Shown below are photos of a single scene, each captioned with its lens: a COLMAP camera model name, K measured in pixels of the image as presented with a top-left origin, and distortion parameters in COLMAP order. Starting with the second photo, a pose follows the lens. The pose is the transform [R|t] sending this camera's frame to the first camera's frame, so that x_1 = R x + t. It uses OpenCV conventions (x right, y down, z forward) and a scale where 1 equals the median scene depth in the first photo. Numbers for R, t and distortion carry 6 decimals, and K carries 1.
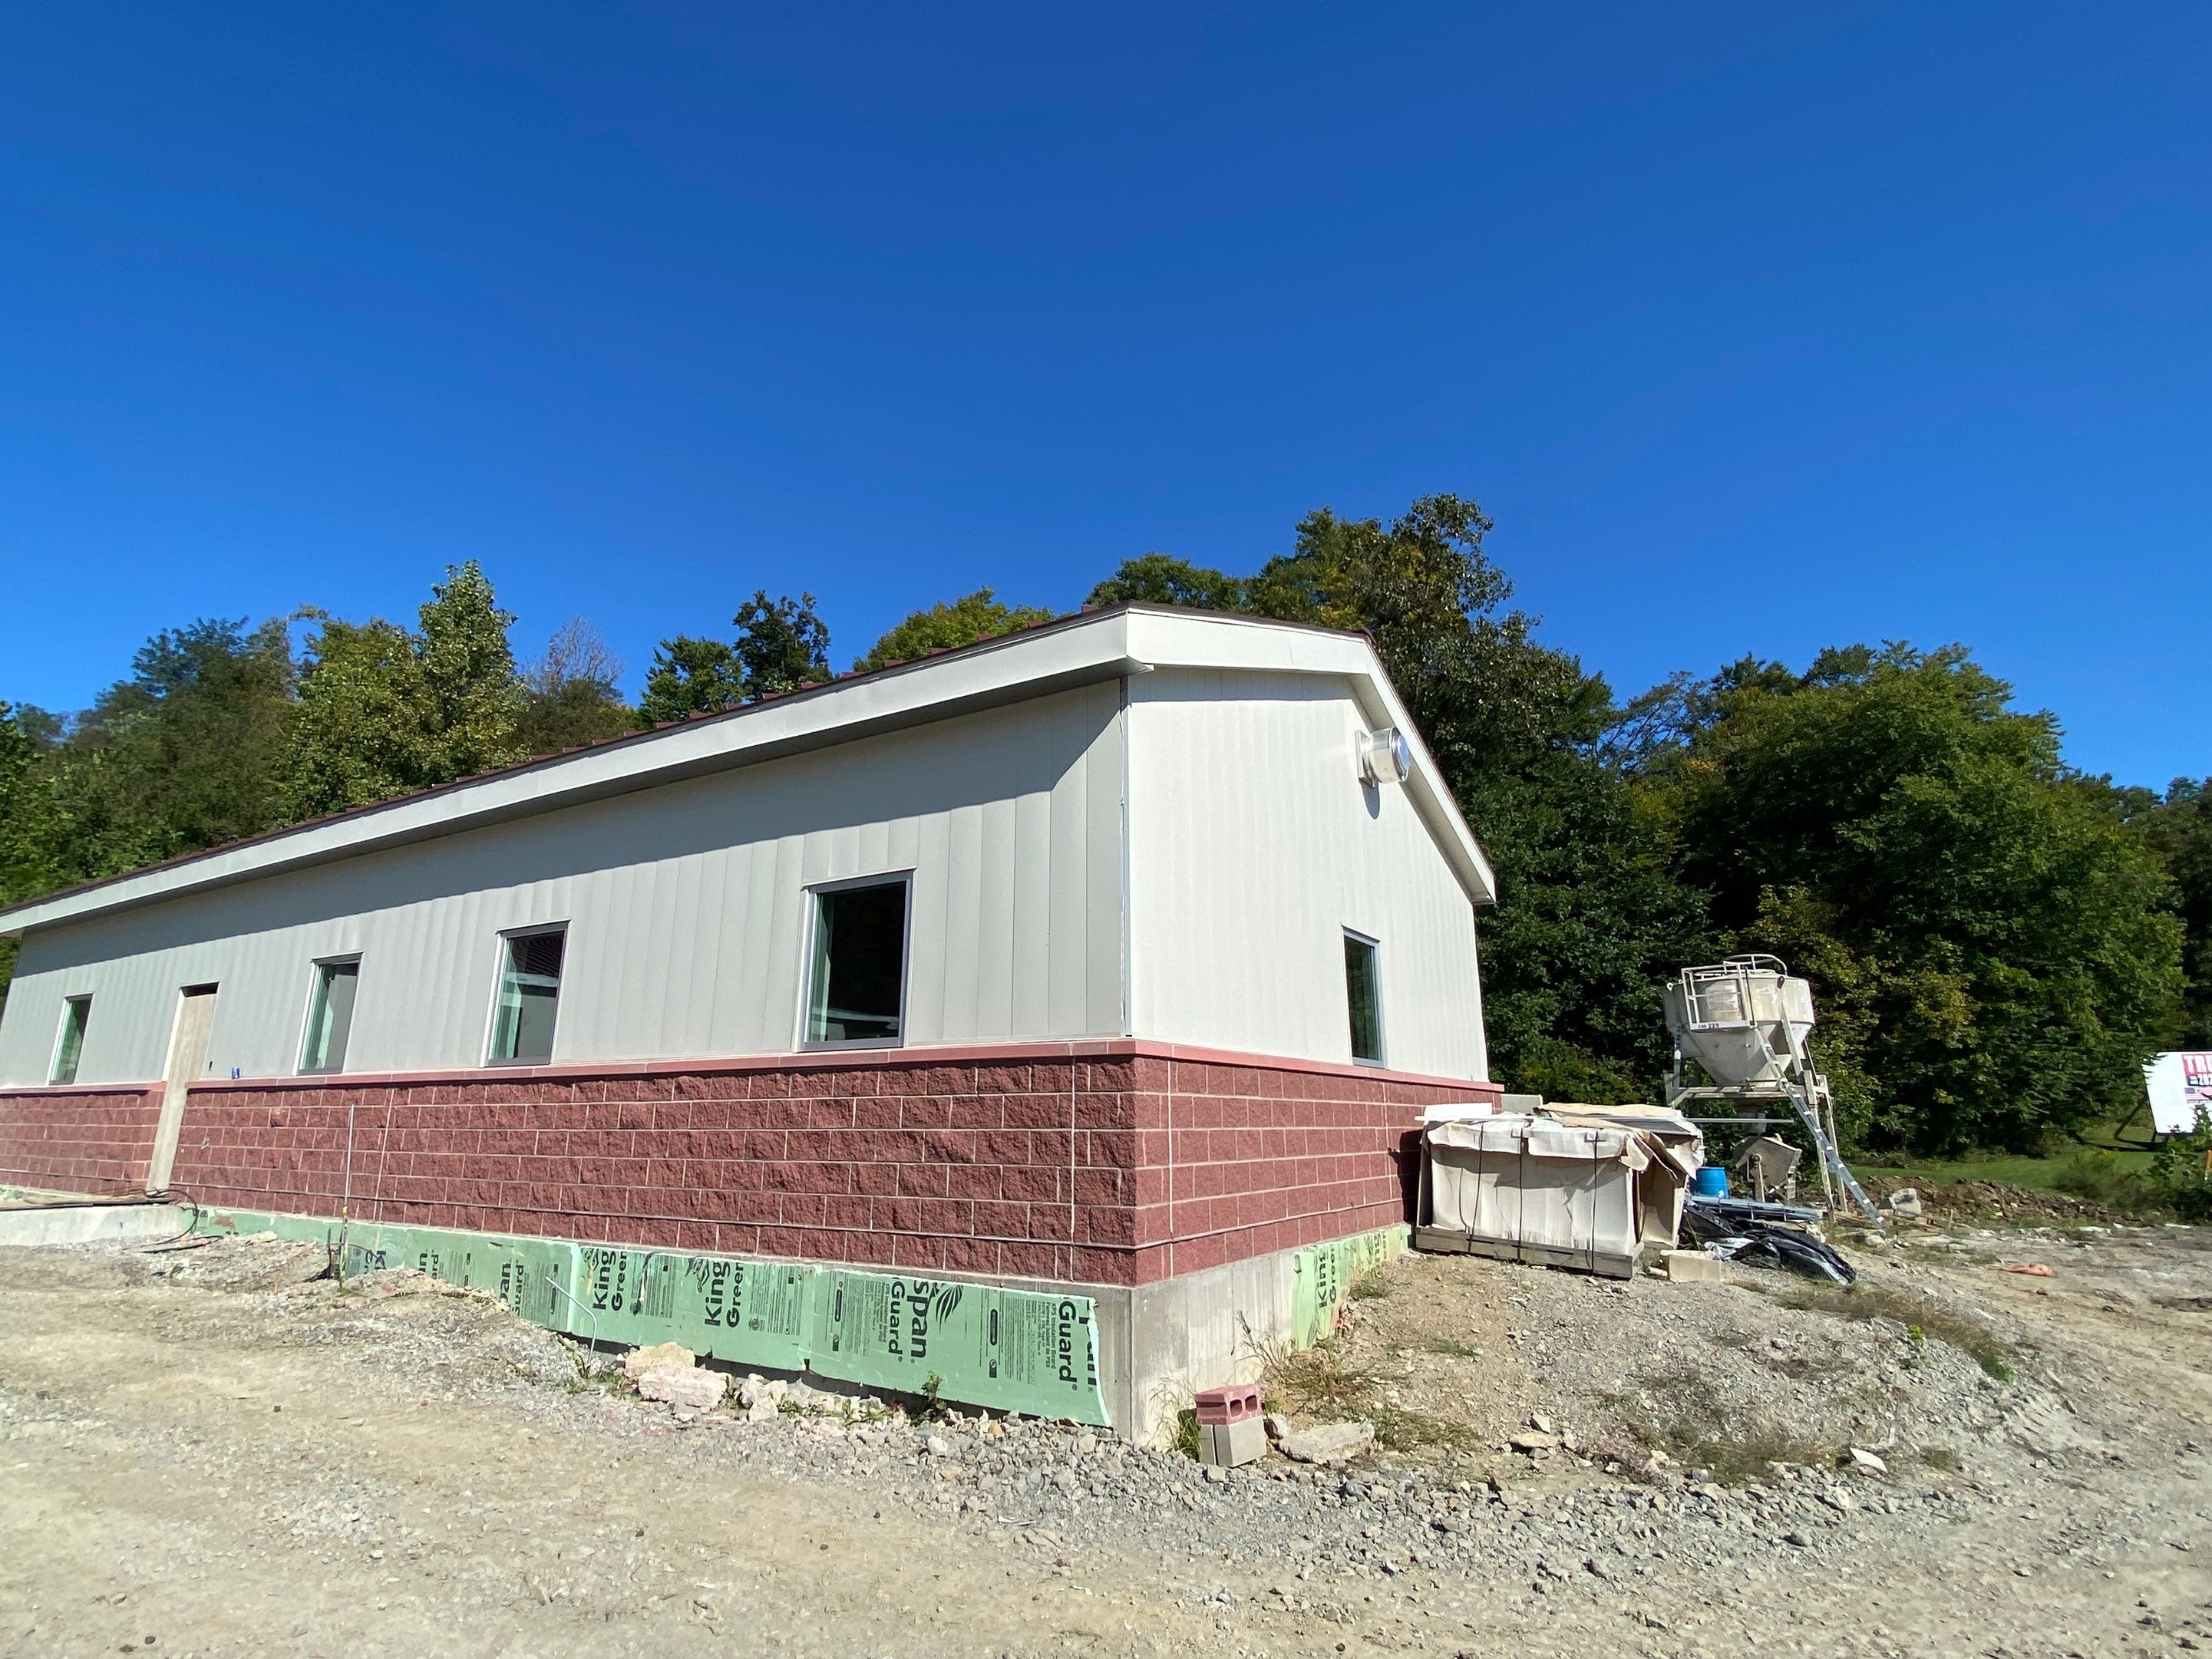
lens RADIAL K [[1114.0, 0, 1099.9], [0, 1114.0, 811.4], [0, 0, 1]] dist [0.009485, -0.018384]
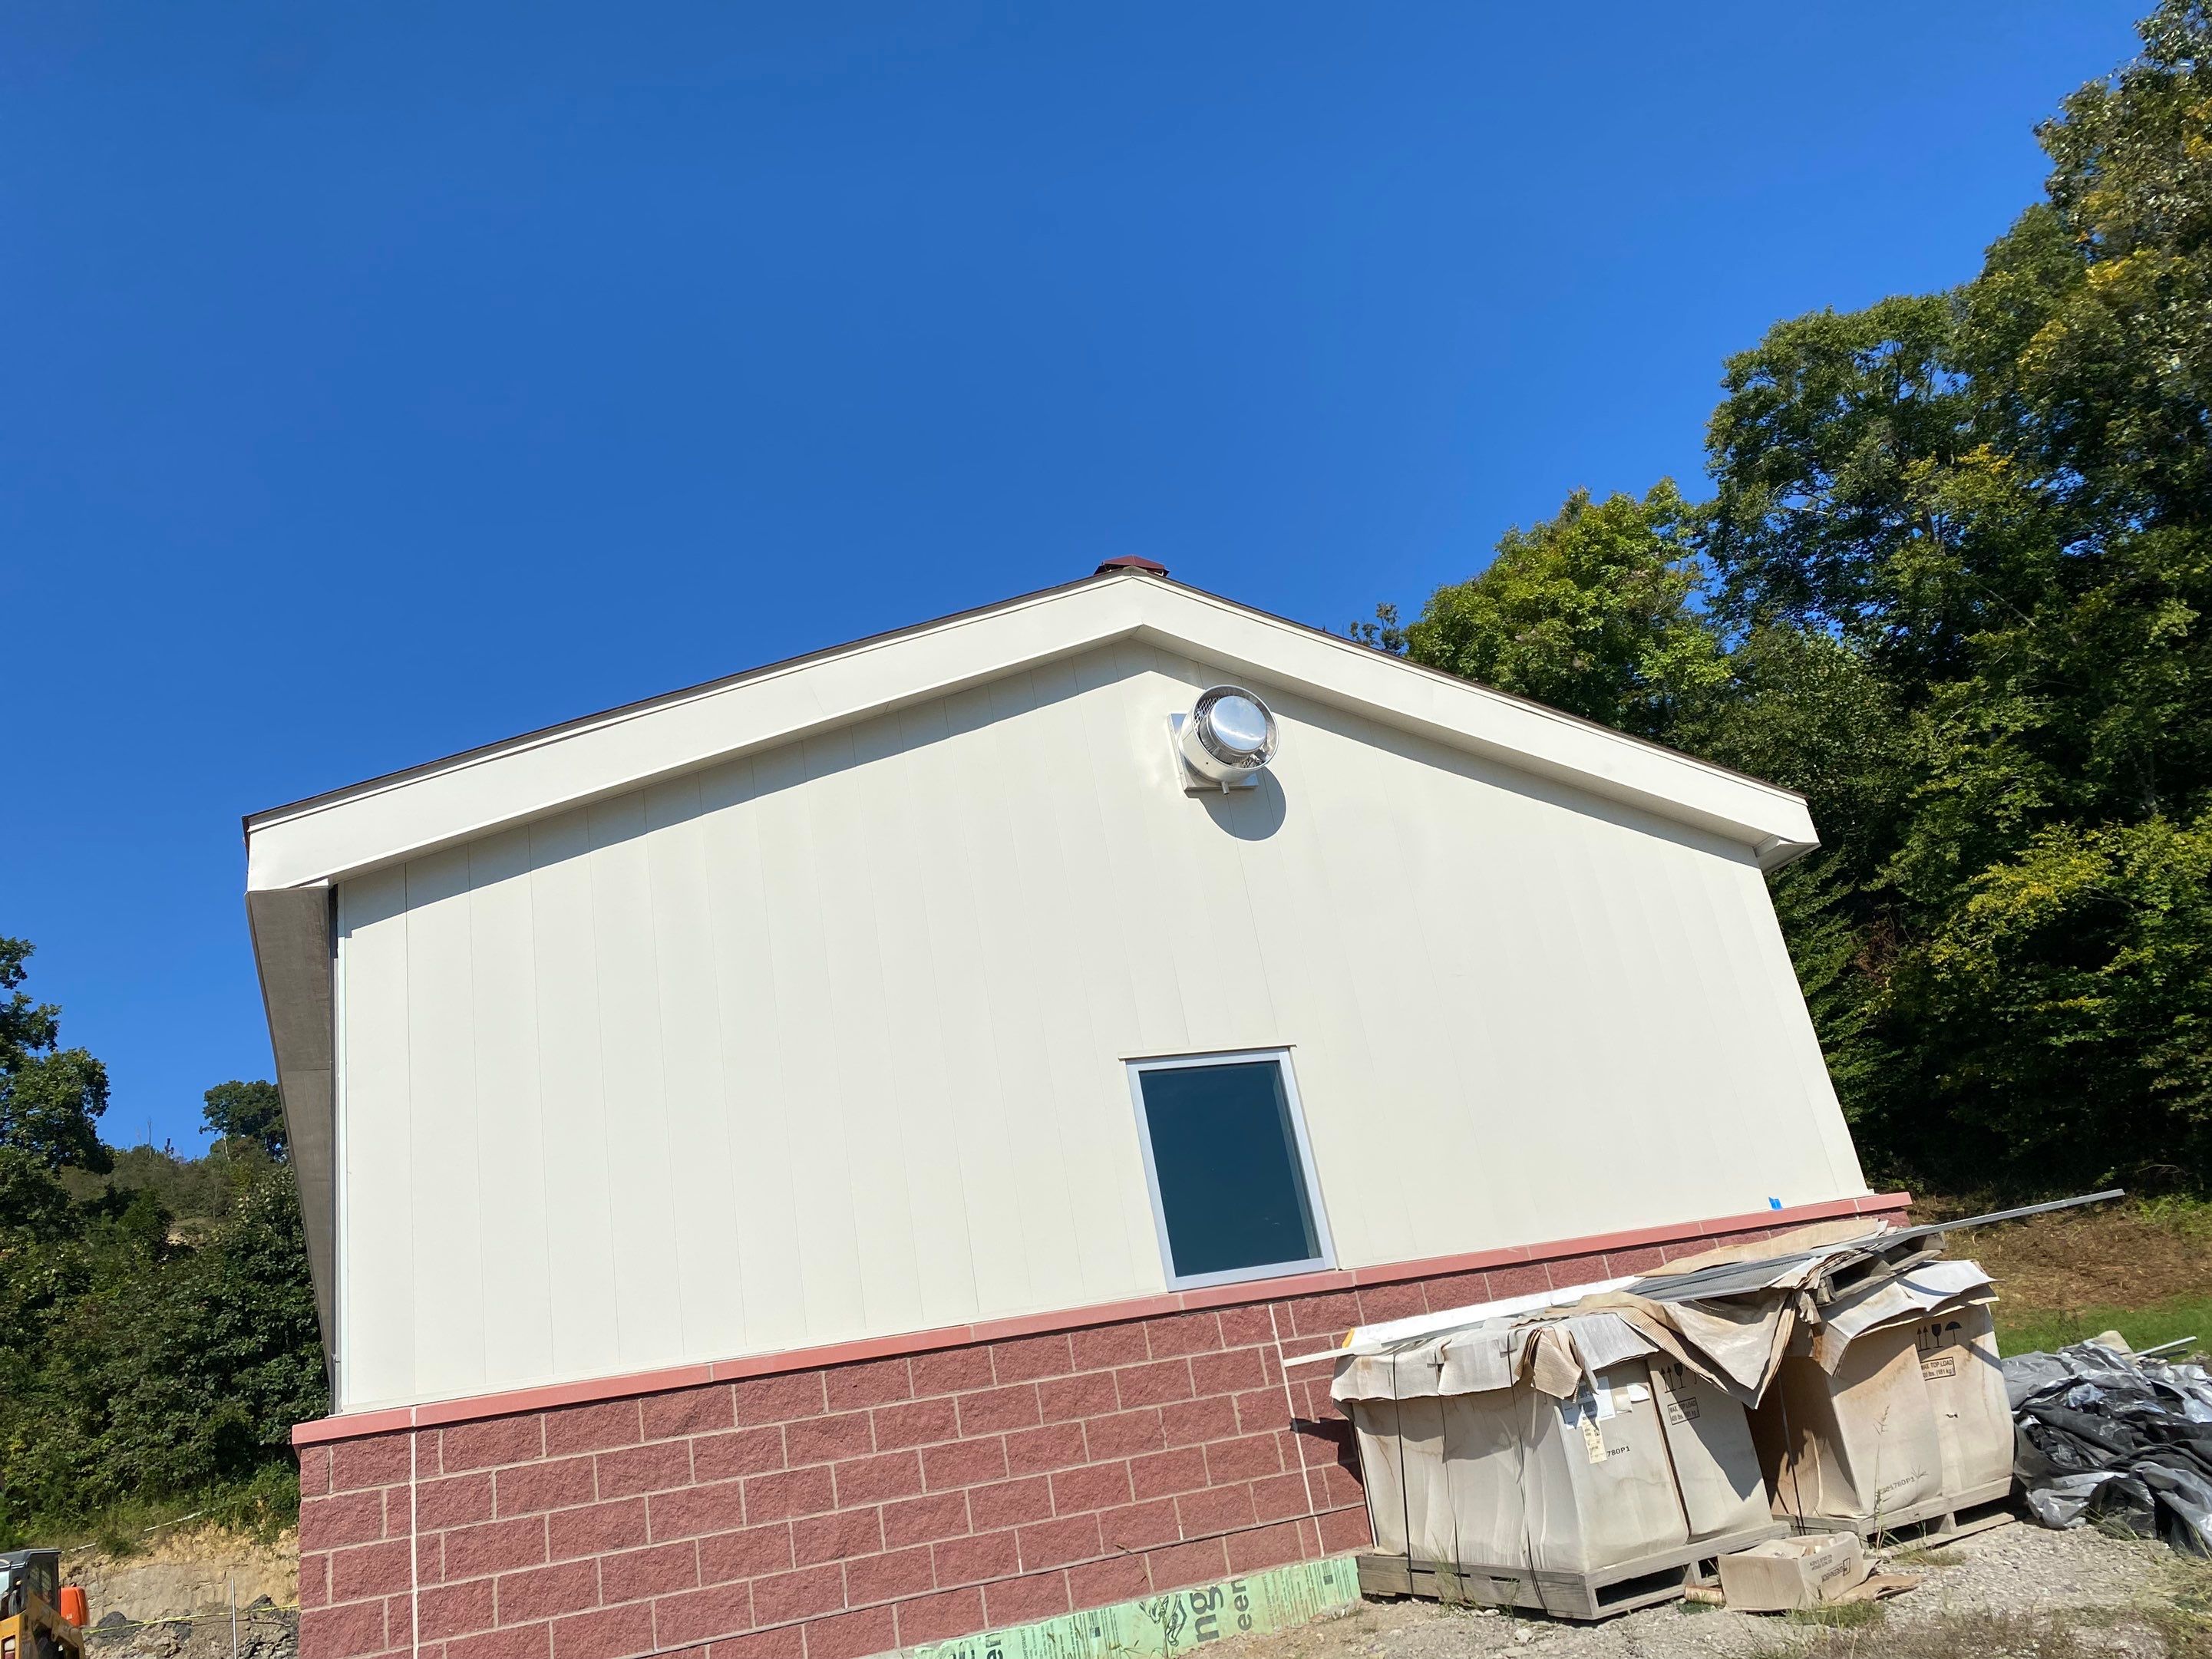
lens RADIAL K [[1683.7, 0, 1126.3], [0, 1683.7, 797.5], [0, 0, 1]] dist [-0.000008, -0.018795]
pose [[0.798613, -0.351168, -0.488773, 1.009836], [0.325859, 0.935084, -0.139404, 0.138810], [0.505998, -0.047941, 0.861201, 0.330835]]
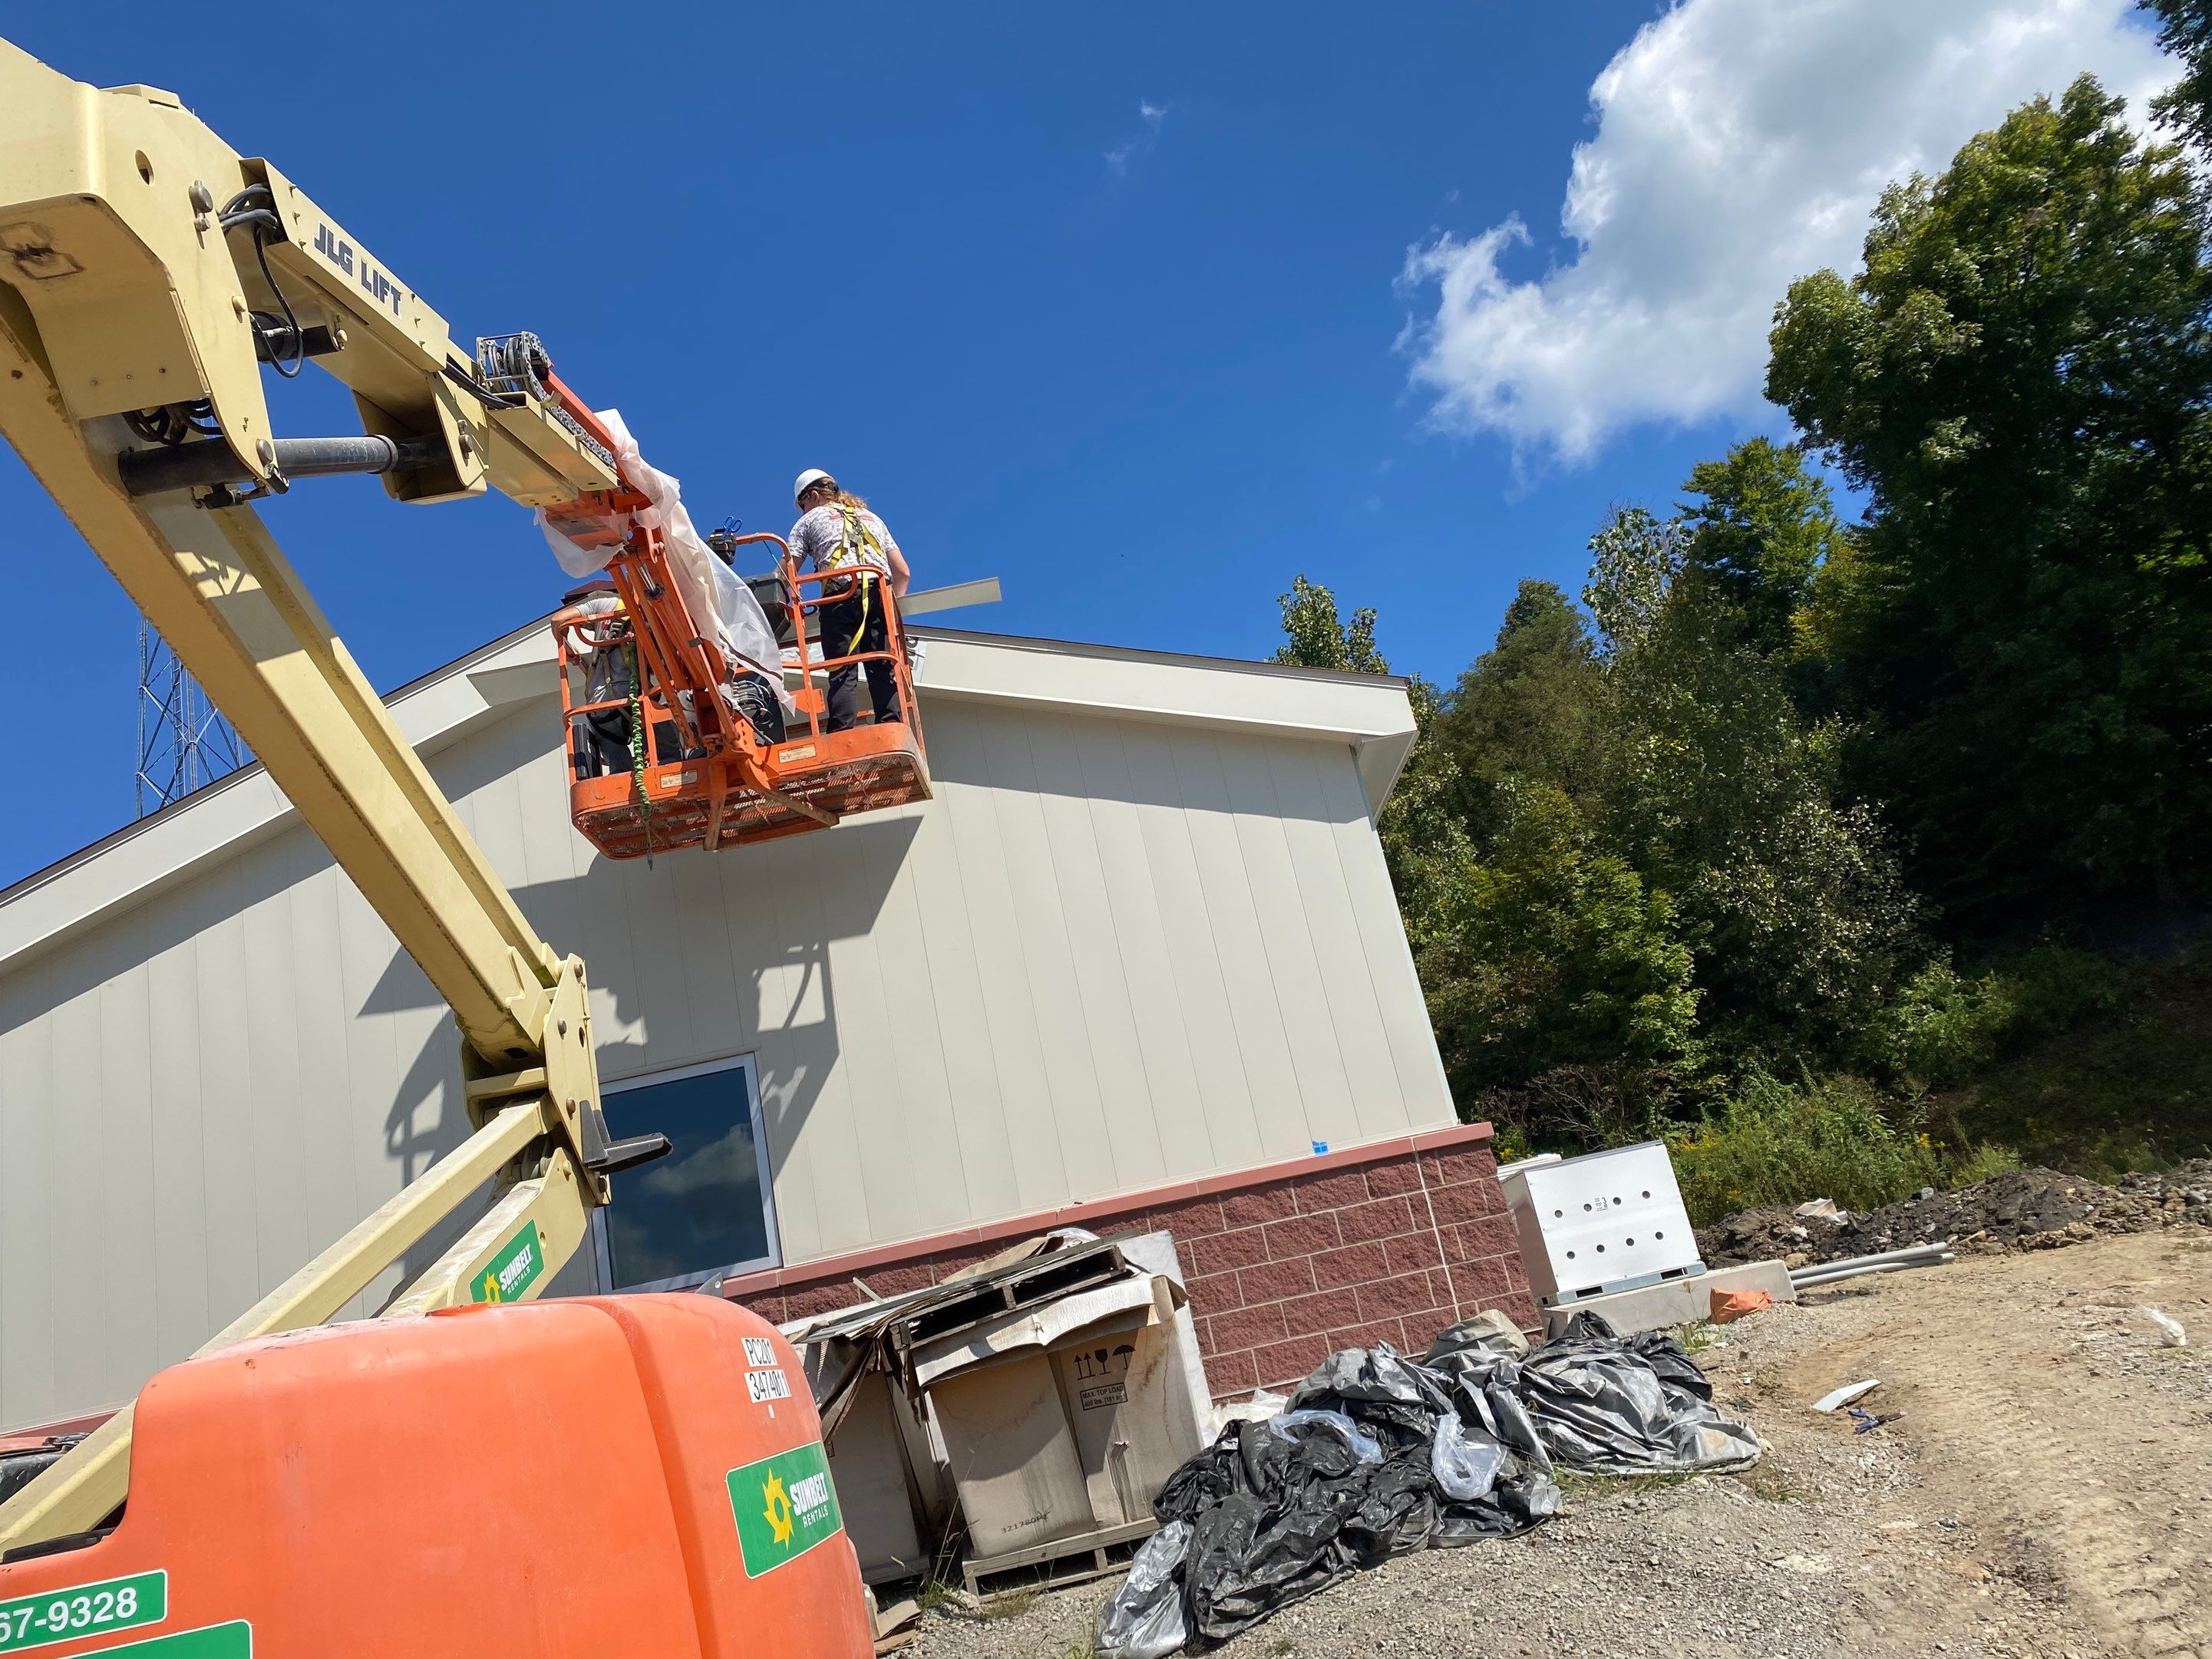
lens RADIAL K [[1683.7, 0, 1121.3], [0, 1683.7, 794.6], [0, 0, 1]] dist [-0.000008, -0.018795]
pose [[0.518765, -0.381323, -0.765164, 1.689666], [0.427029, 0.890943, -0.154489, 0.334285], [0.740628, -0.246604, 0.625026, 0.952655]]
